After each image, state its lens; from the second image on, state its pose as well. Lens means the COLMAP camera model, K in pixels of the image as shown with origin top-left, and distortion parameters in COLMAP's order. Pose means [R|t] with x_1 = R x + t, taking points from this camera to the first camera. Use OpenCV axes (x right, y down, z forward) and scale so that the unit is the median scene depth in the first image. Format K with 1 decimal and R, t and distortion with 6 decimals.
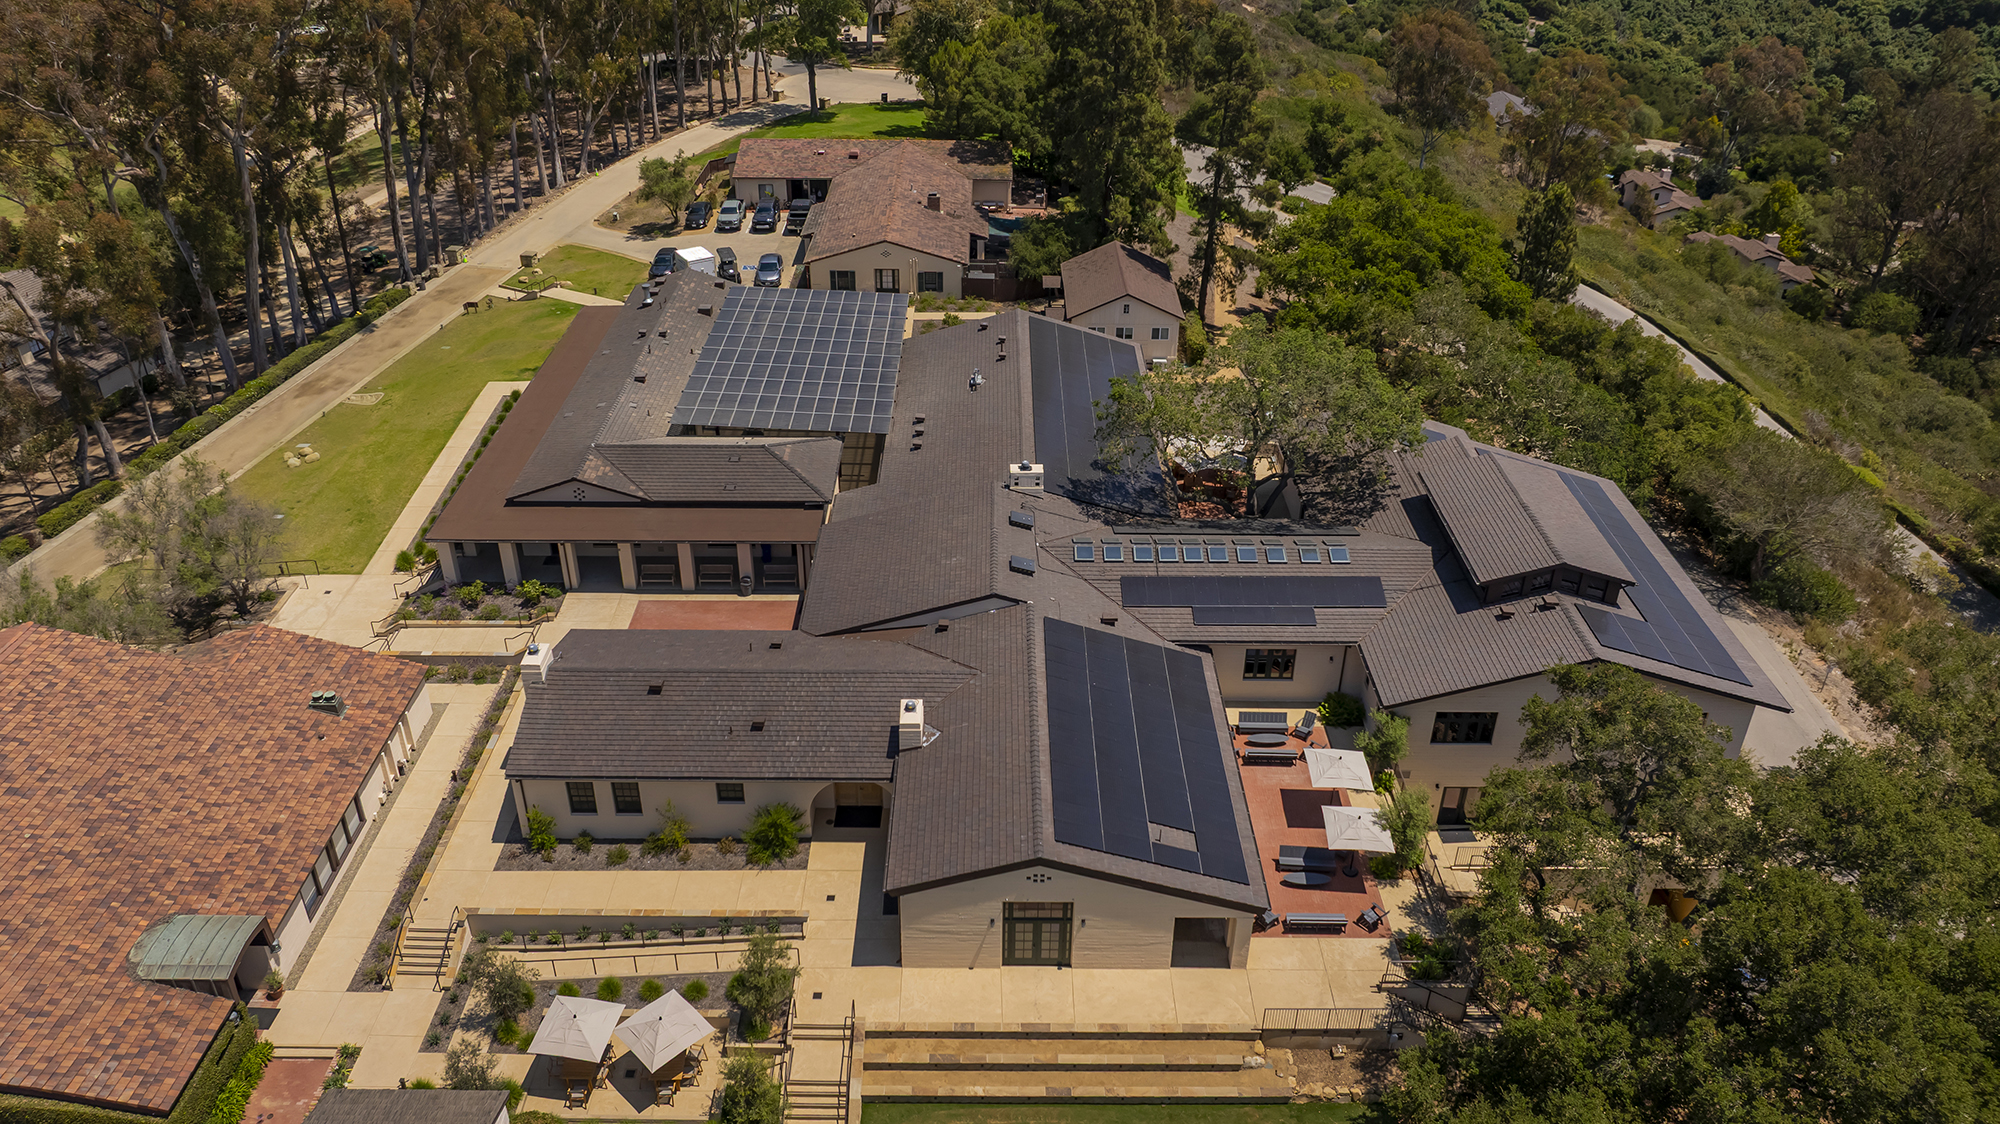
lens RADIAL K [[1439.8, 0, 999.0], [0, 1439.8, 566.8], [0, 0, 1]] dist [-0.042050, 0.042526]
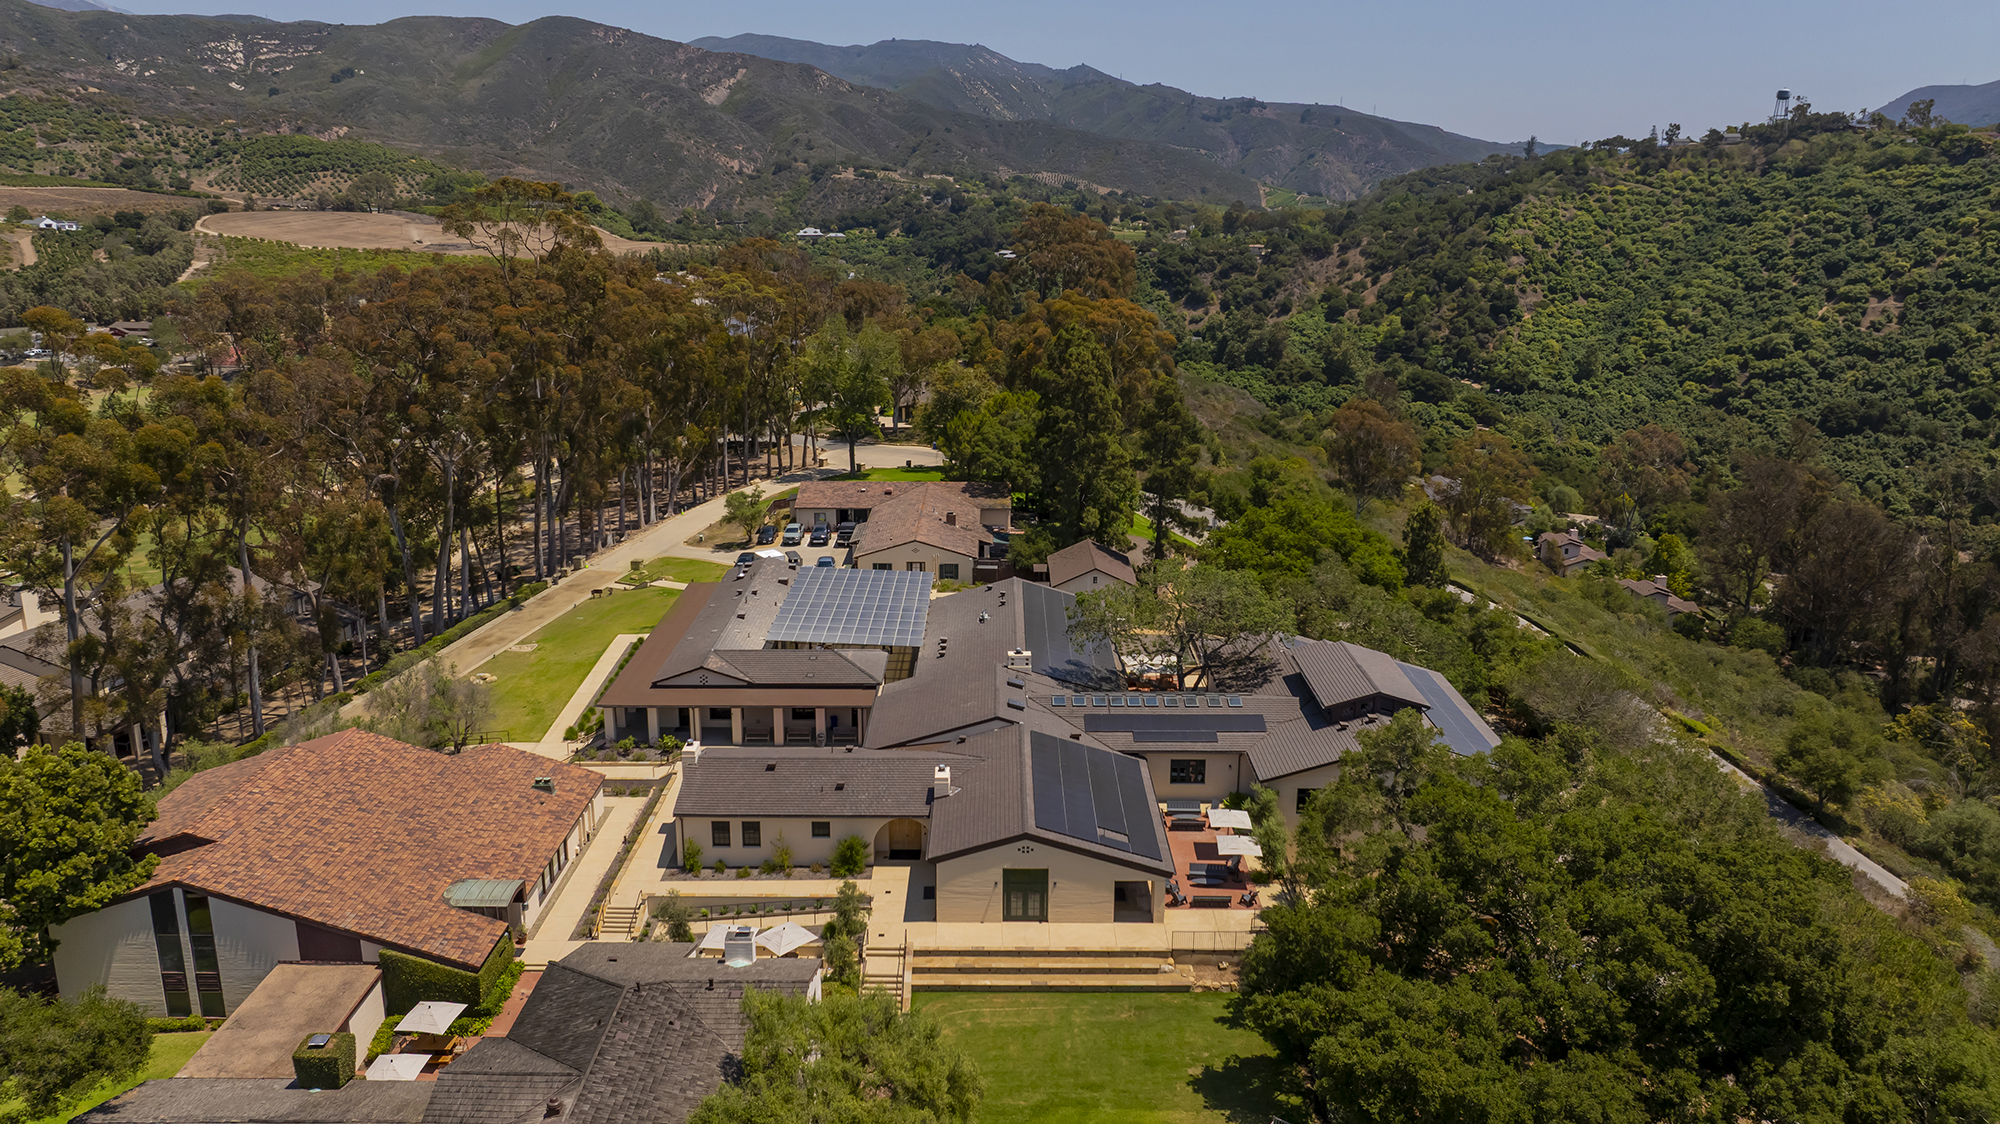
lens RADIAL K [[1439.8, 0, 1000.0], [0, 1439.8, 545.4], [0, 0, 1]] dist [-0.042050, 0.042526]
pose [[0.999985, -0.004810, -0.002513, 0.003621], [0.003876, 0.957190, -0.289436, 0.236351], [0.003797, 0.289422, 0.957194, -0.397678]]
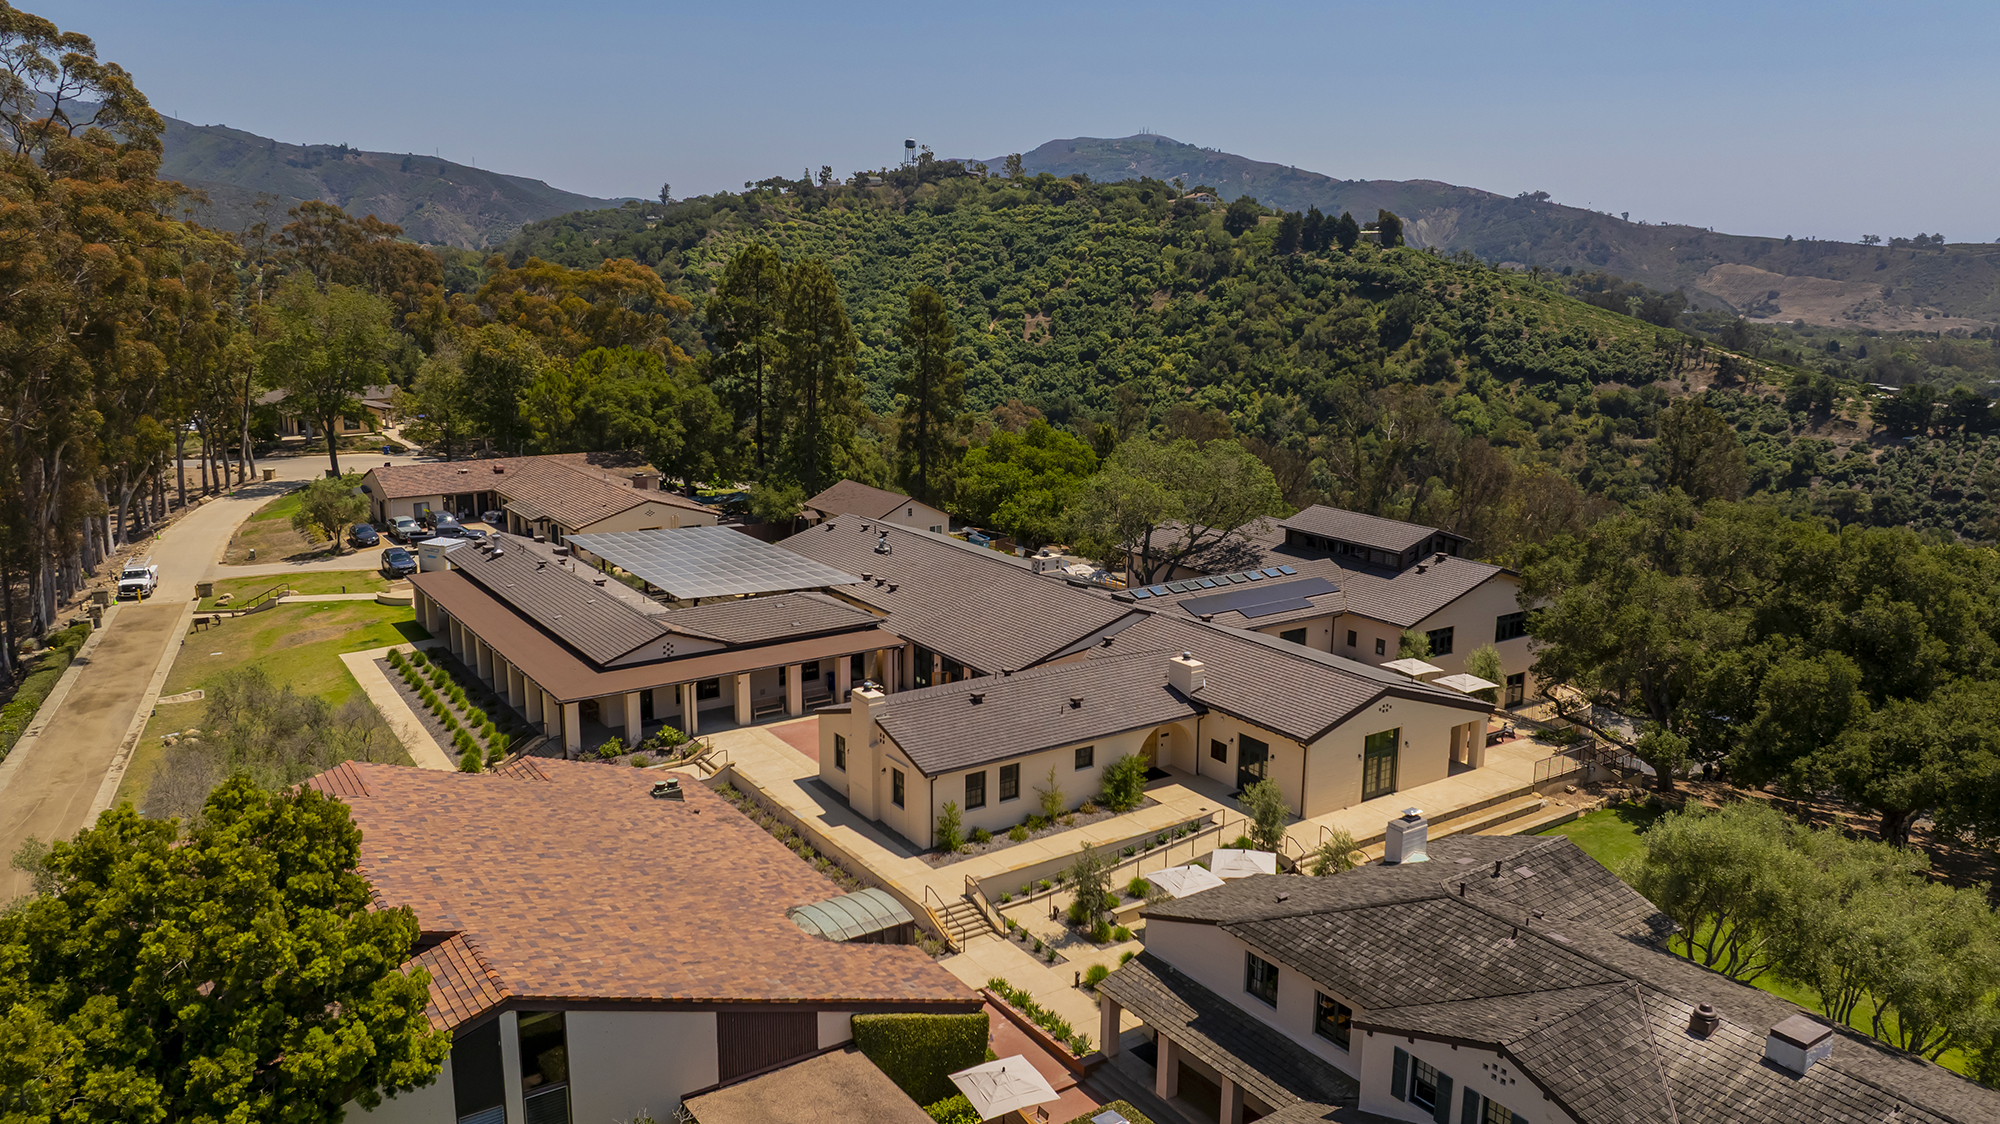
lens RADIAL K [[1439.8, 0, 1009.3], [0, 1439.8, 561.1], [0, 0, 1]] dist [-0.042050, 0.042526]
pose [[0.823931, -0.120161, 0.553803, -0.655372], [0.288371, 0.930172, -0.227207, 0.195561], [-0.487831, 0.346904, 0.801049, 0.040154]]
